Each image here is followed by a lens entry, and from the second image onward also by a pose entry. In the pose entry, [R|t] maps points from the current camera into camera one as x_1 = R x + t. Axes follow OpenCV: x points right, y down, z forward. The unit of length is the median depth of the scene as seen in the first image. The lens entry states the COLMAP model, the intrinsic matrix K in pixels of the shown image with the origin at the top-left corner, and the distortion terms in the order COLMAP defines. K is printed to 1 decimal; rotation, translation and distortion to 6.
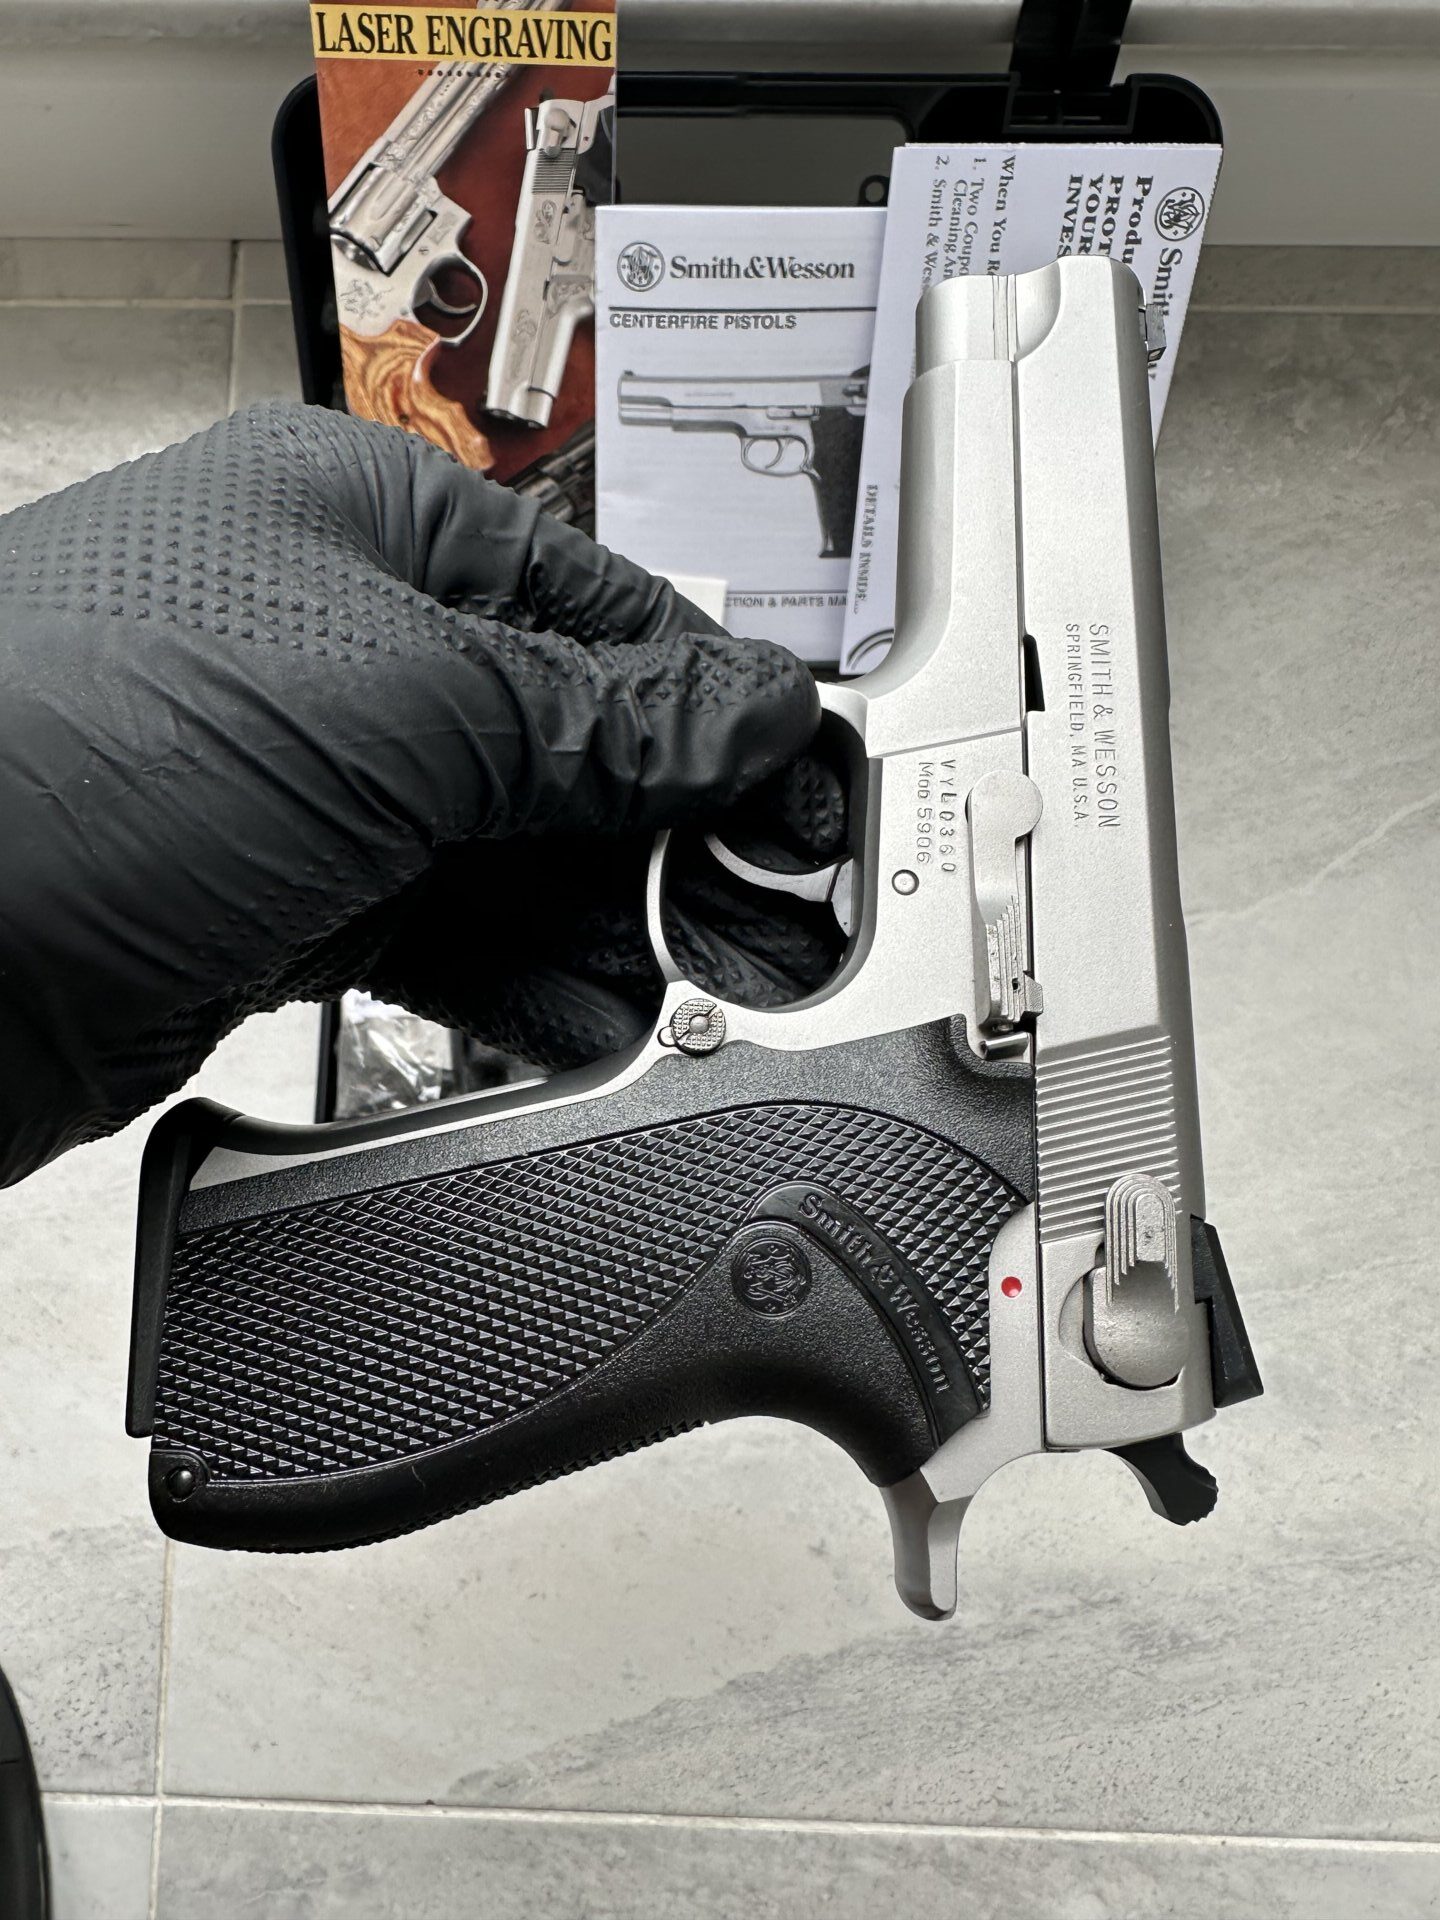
lens RADIAL K [[1369.5, 0, 622.5], [0, 1369.5, 914.9], [0, 0, 1]] dist [-0.005501, 0.003108]
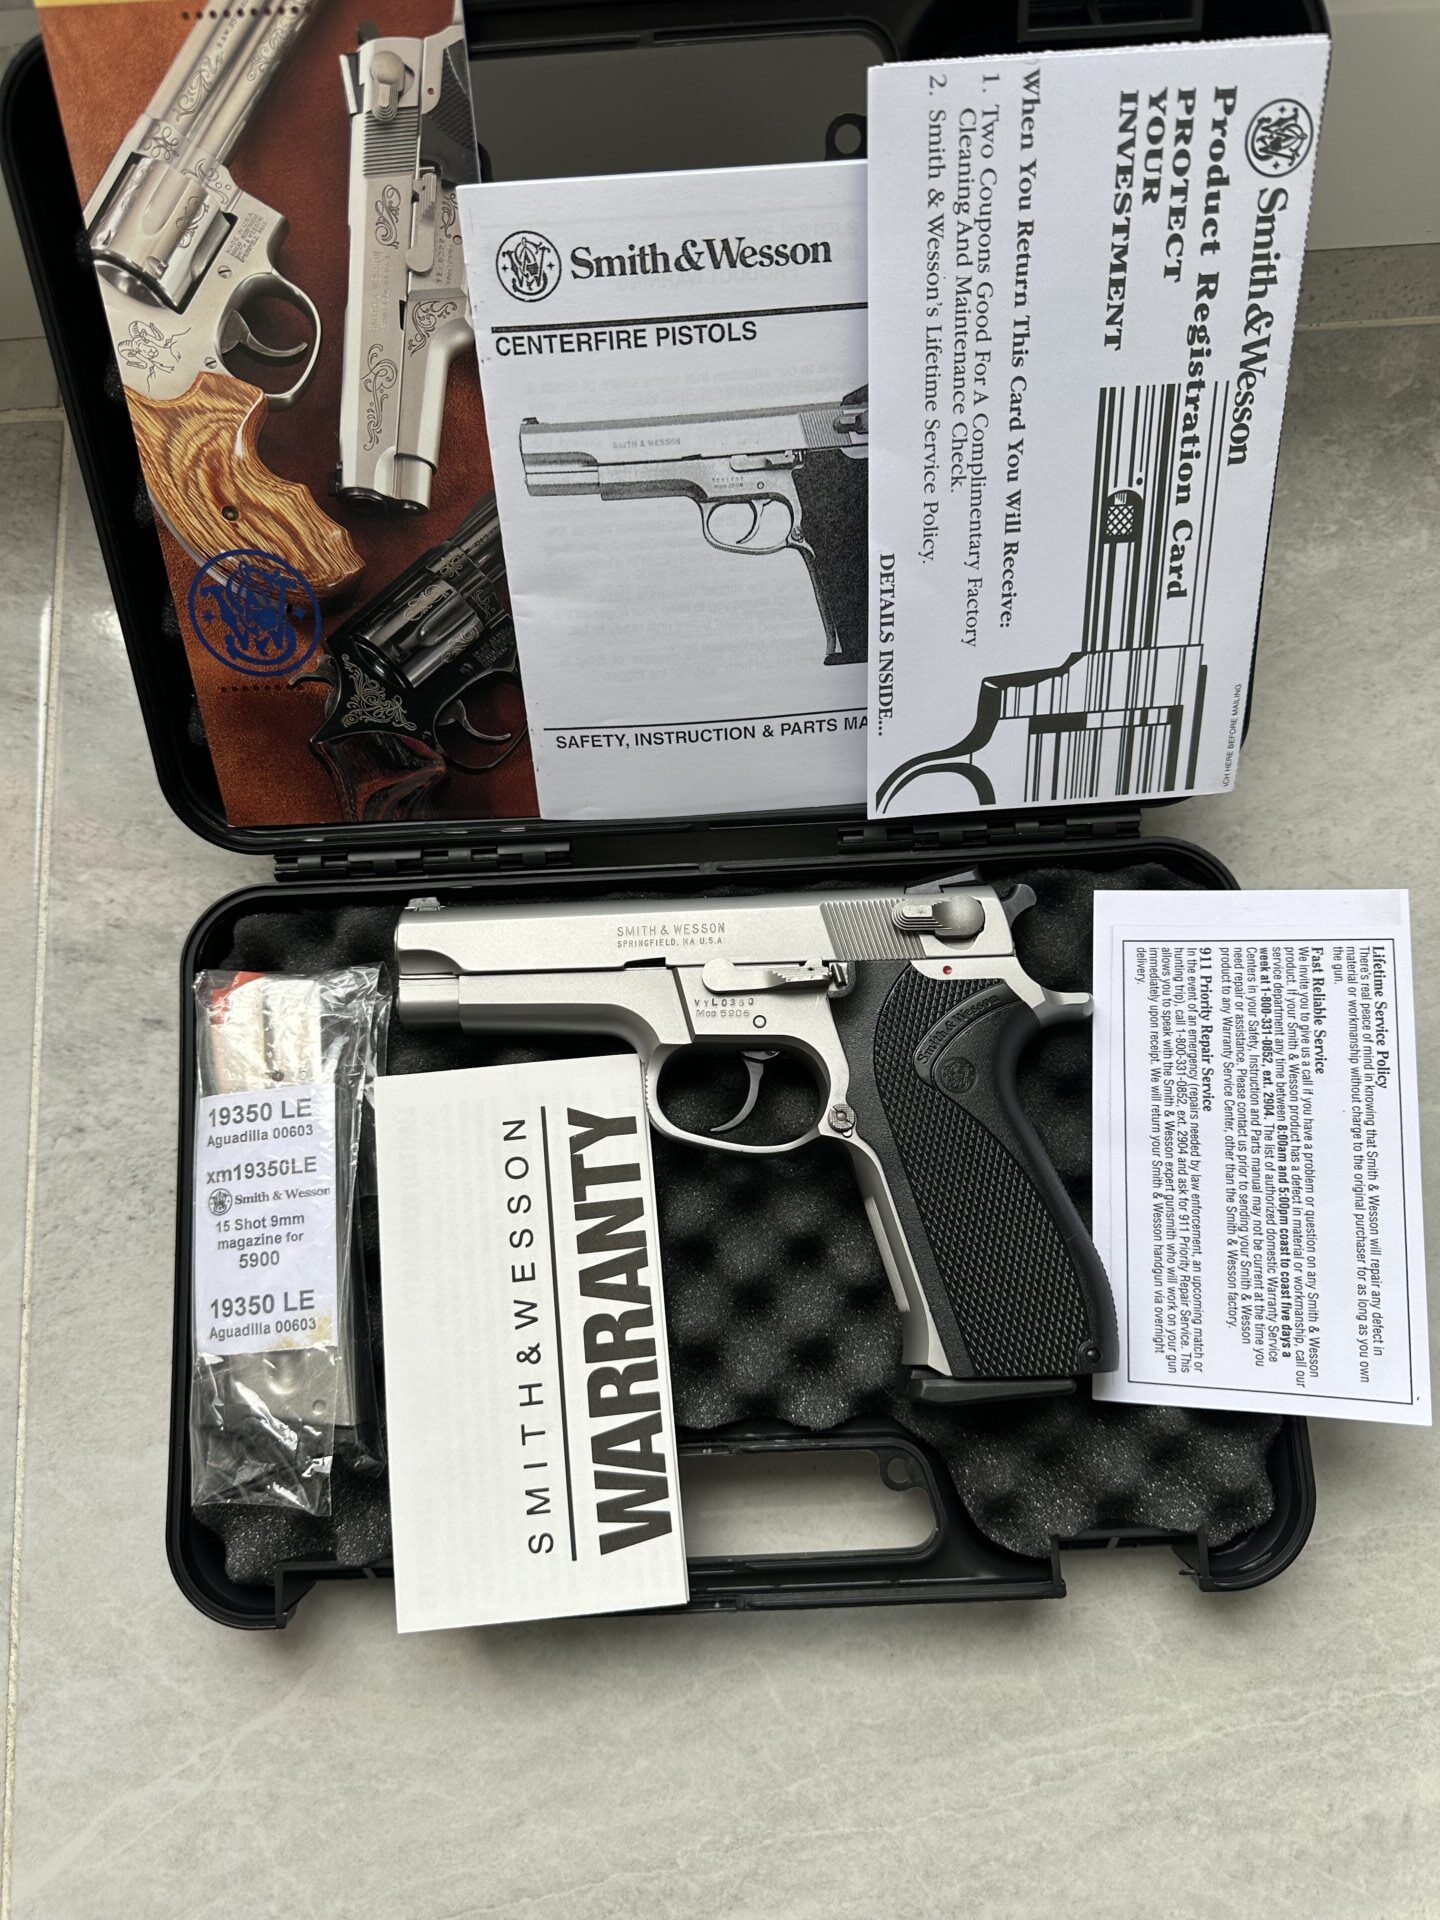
lens RADIAL K [[1391.4, 0, 719.5], [0, 1391.4, 972.1], [0, 0, 1]] dist [-0.020191, -0.005968]
pose [[0.997217, -0.074215, 0.007118, 0.075592], [0.074554, 0.993173, -0.089721, -0.039104], [-0.000411, 0.090002, 0.995942, 0.305396]]
